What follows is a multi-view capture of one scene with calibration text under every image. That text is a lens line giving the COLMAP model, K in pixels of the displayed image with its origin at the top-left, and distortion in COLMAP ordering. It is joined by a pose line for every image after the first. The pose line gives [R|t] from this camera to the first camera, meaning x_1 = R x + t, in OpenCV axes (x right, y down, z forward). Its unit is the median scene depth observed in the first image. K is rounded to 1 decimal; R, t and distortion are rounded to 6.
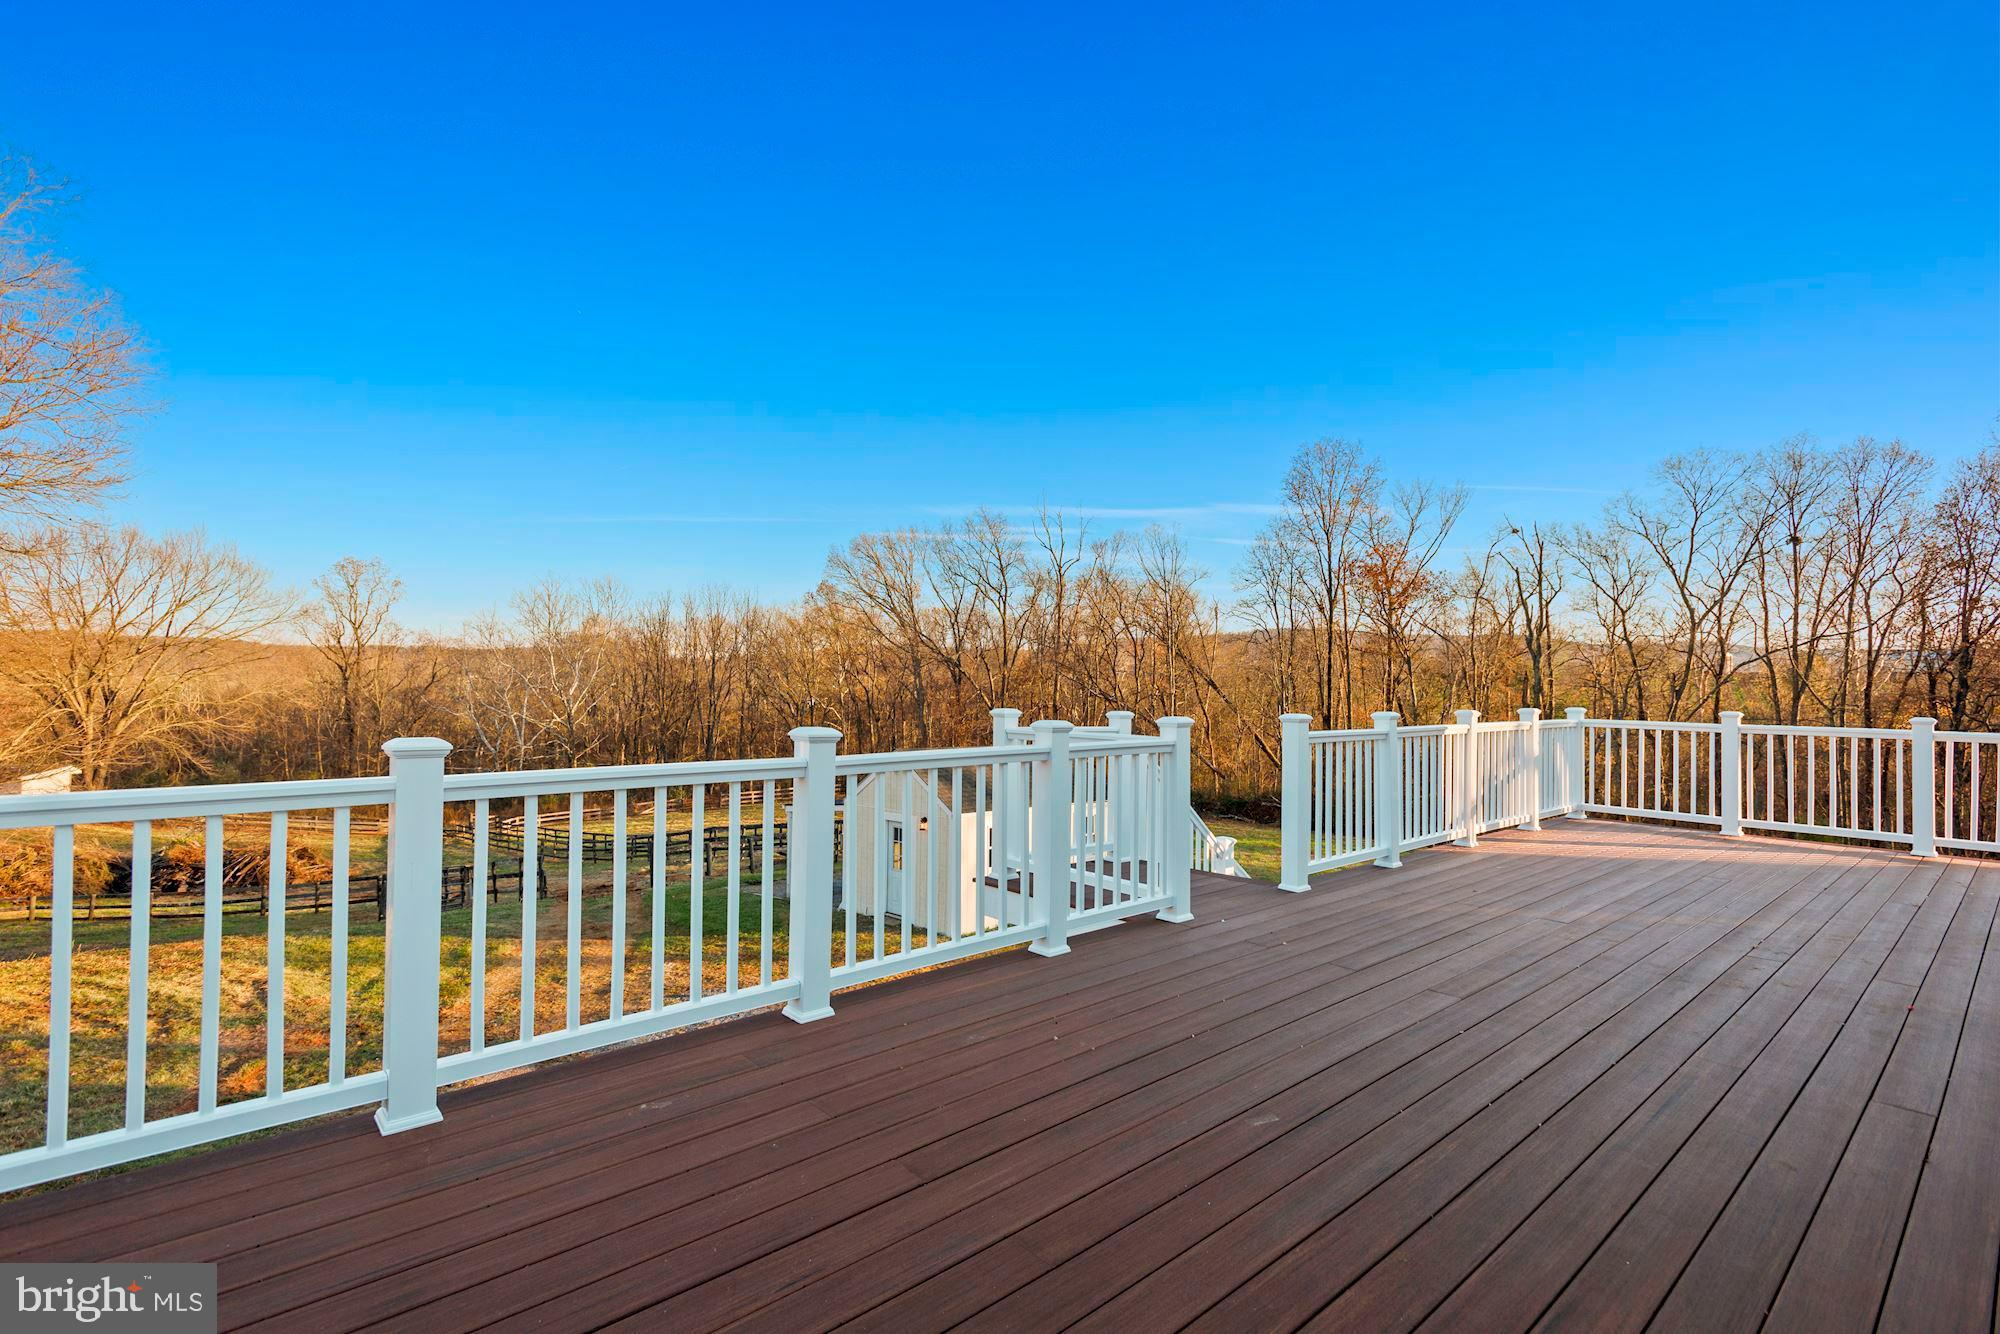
lens RADIAL K [[927.9, 0, 1000.0], [0, 927.9, 667.0], [0, 0, 1]] dist [0.019344, -0.006192]
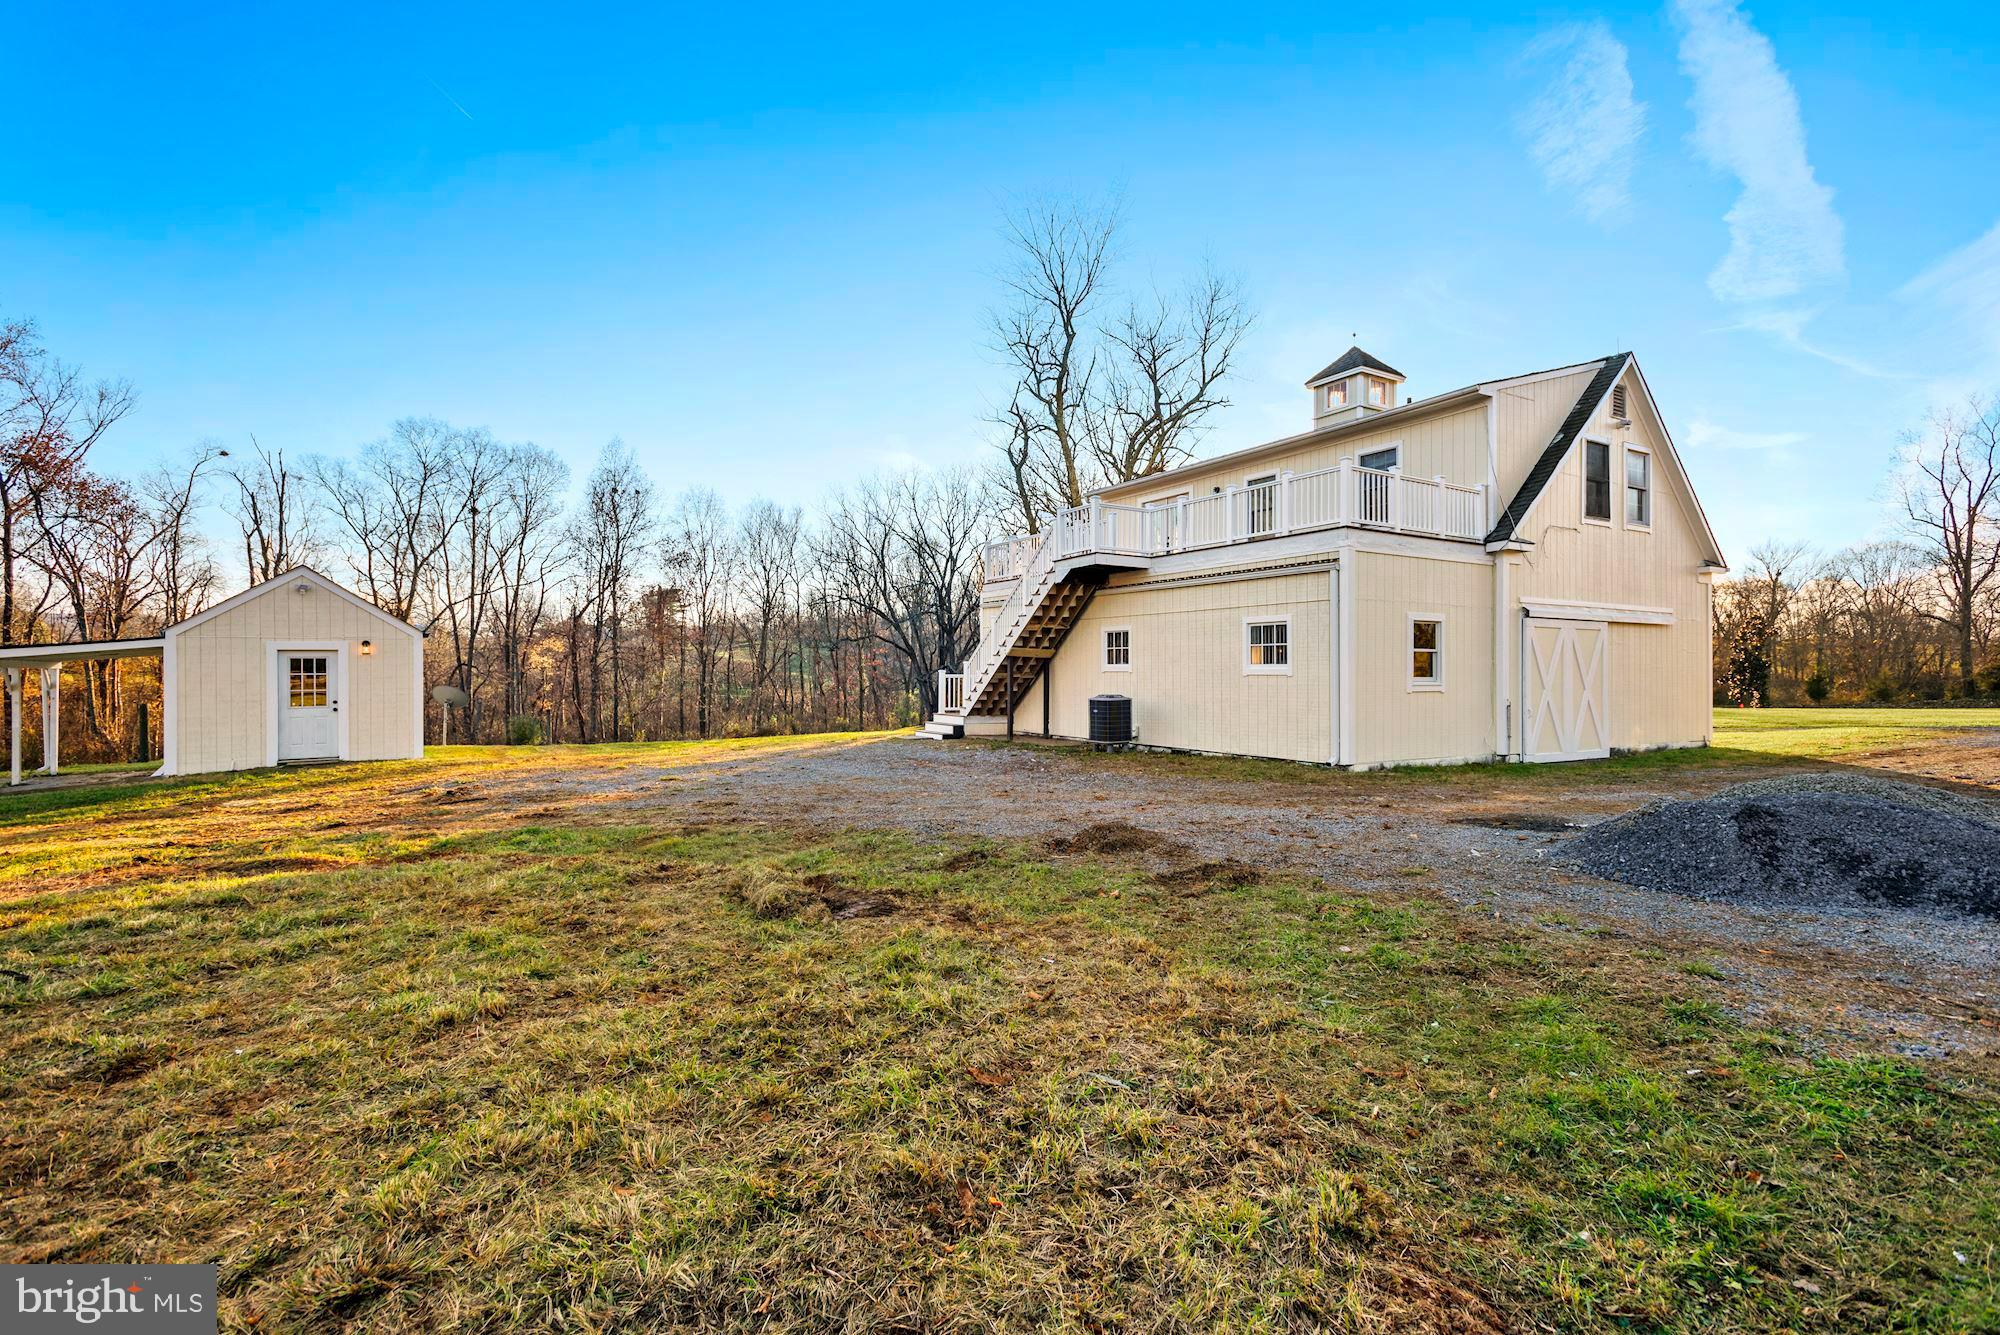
lens RADIAL K [[927.9, 0, 1000.0], [0, 927.9, 667.5], [0, 0, 1]] dist [0.019344, -0.006192]
pose [[0.186605, -0.006849, 0.982411, -0.169128], [-0.020063, 0.999741, 0.010781, 0.032715], [-0.982230, -0.021722, 0.186420, 0.045277]]
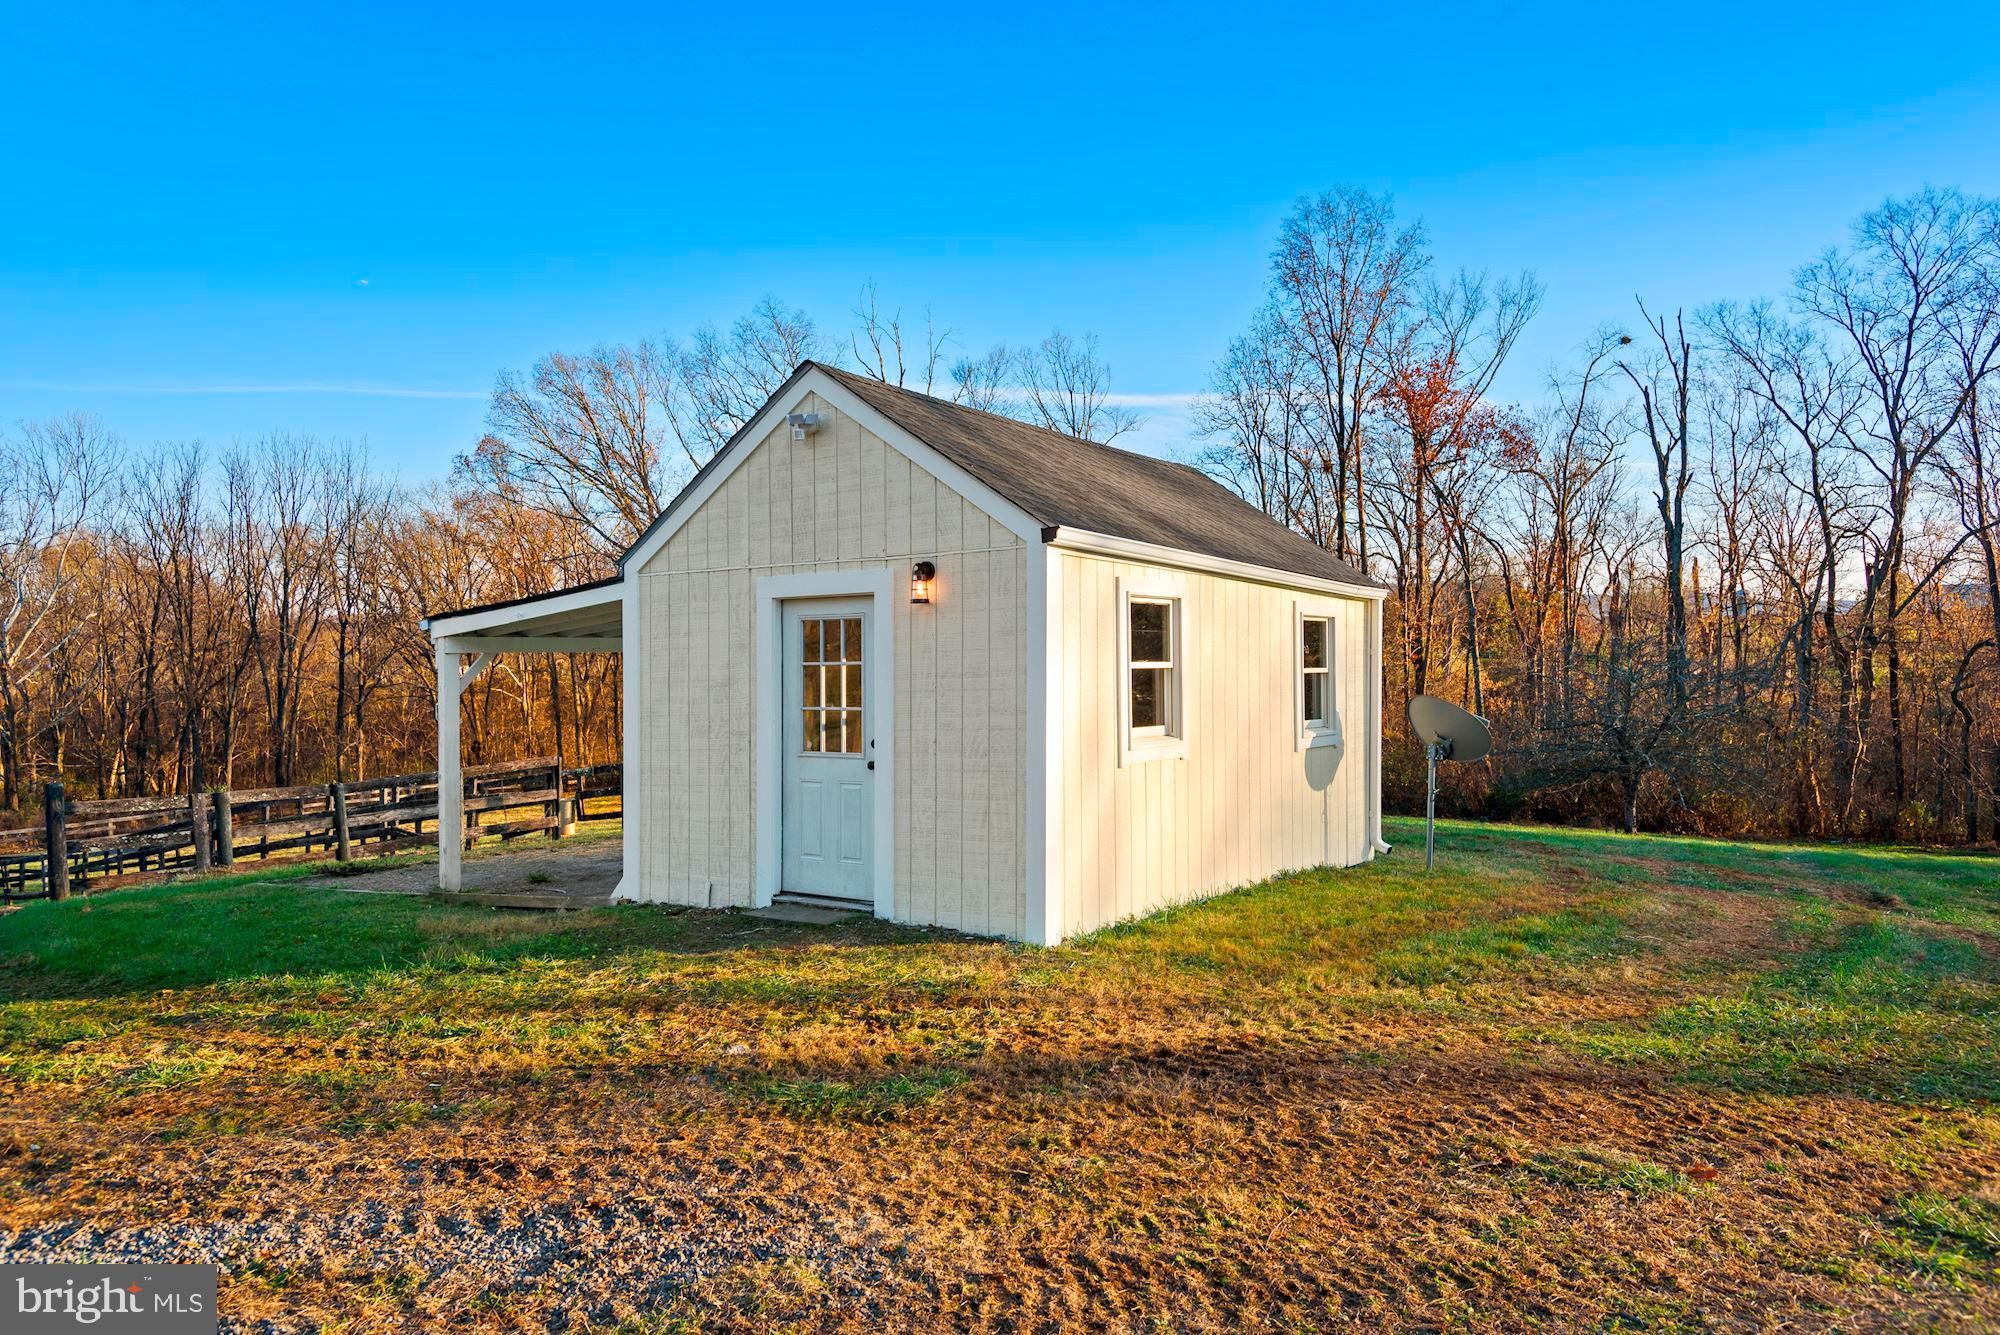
lens RADIAL K [[1353.4, 0, 1000.0], [0, 1353.4, 667.5], [0, 0, 1]] dist [0.029897, -0.003444]
pose [[0.984738, -0.015519, 0.173350, -0.026617], [0.010773, 0.999542, 0.028281, 0.036208], [-0.173710, -0.025981, 0.984454, 0.112199]]
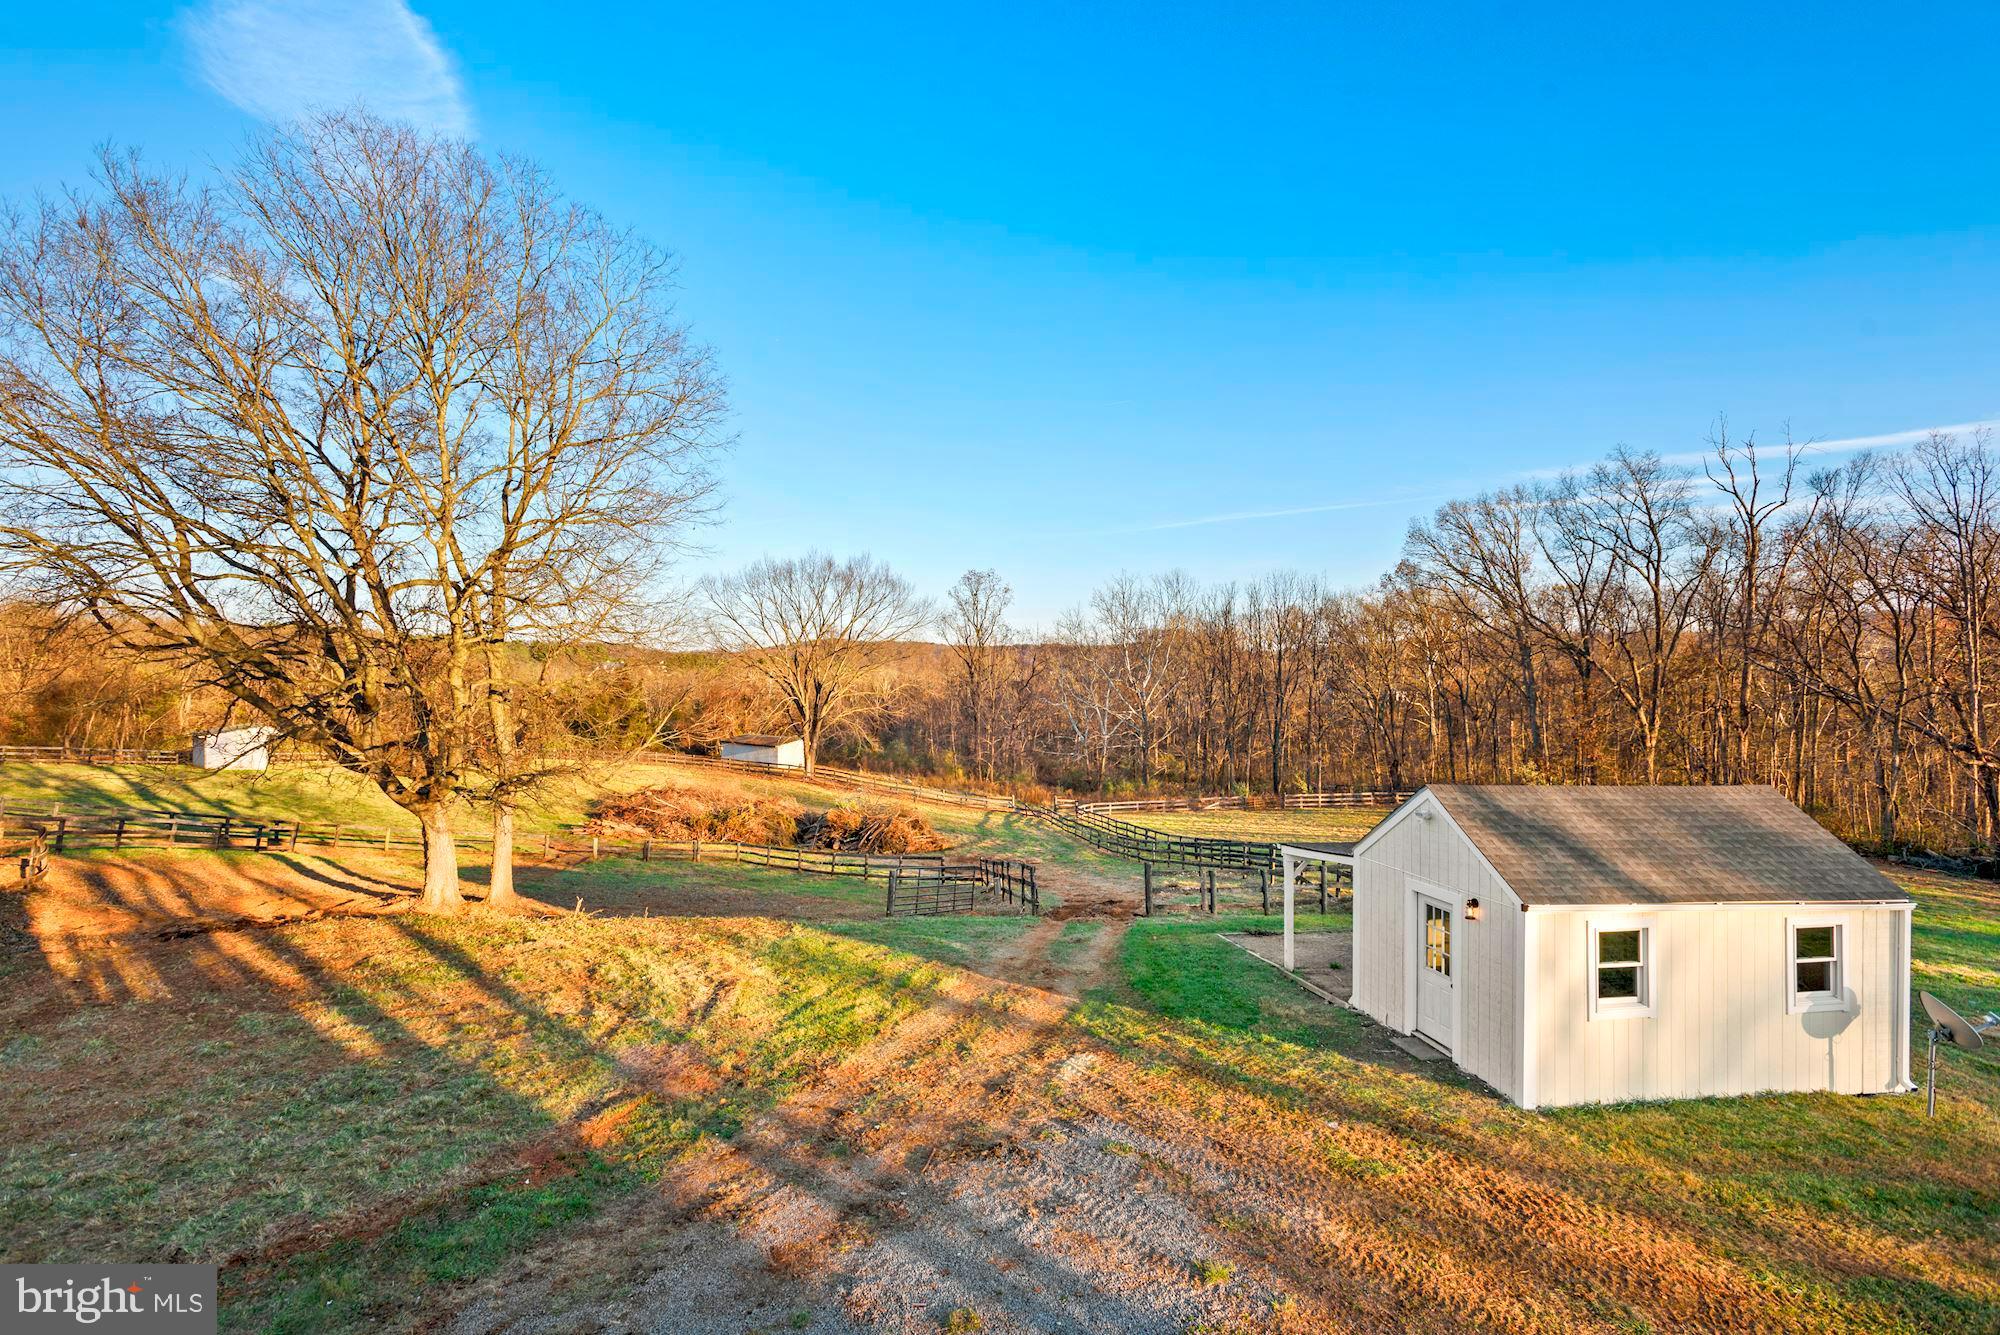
lens RADIAL K [[927.9, 0, 1000.0], [0, 927.9, 667.5], [0, 0, 1]] dist [0.019344, -0.006192]
pose [[0.818784, -0.007752, -0.574049, 0.003513], [0.013026, 0.999902, 0.005077, -0.000214], [0.573953, -0.011635, 0.818805, 0.060731]]
